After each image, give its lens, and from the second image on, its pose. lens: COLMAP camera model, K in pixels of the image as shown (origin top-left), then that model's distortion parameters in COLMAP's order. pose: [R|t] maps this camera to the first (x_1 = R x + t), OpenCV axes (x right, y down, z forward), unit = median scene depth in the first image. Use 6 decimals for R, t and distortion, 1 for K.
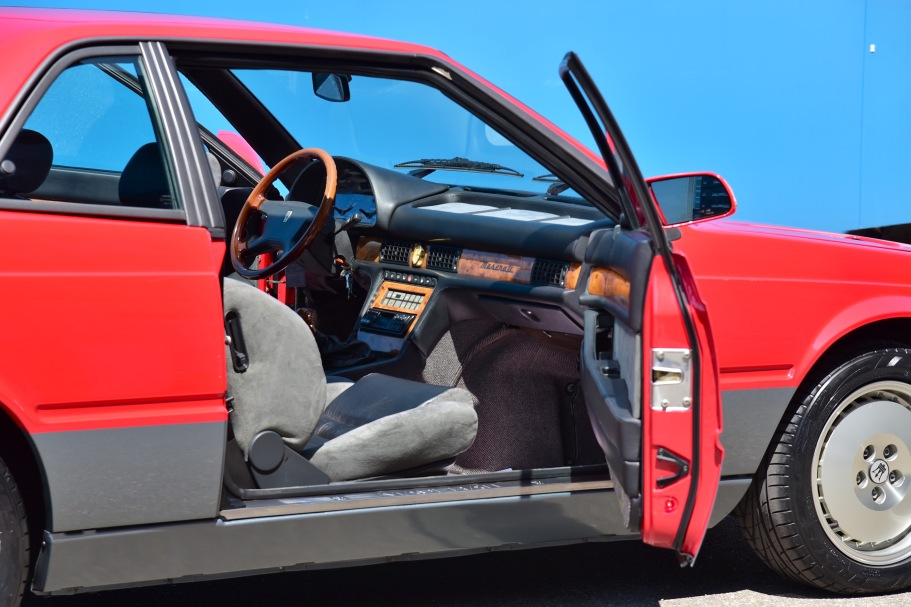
lens RADIAL K [[3098.7, 0, 455.5], [0, 3098.7, 303.5], [0, 0, 1]] dist [1.289737, 4.518936]
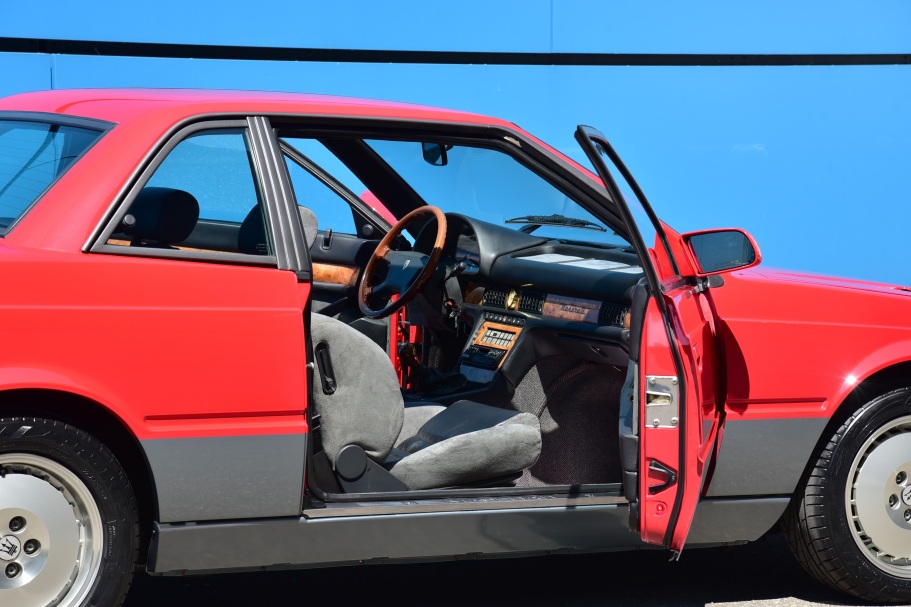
lens RADIAL K [[3098.7, 0, 455.5], [0, 3098.7, 303.5], [0, 0, 1]] dist [1.289737, 4.518936]
pose [[0.993336, 0.010580, -0.114769, 0.108541], [-0.012868, 0.999733, -0.019213, 0.009265], [0.114535, 0.020562, 0.993206, -0.156385]]
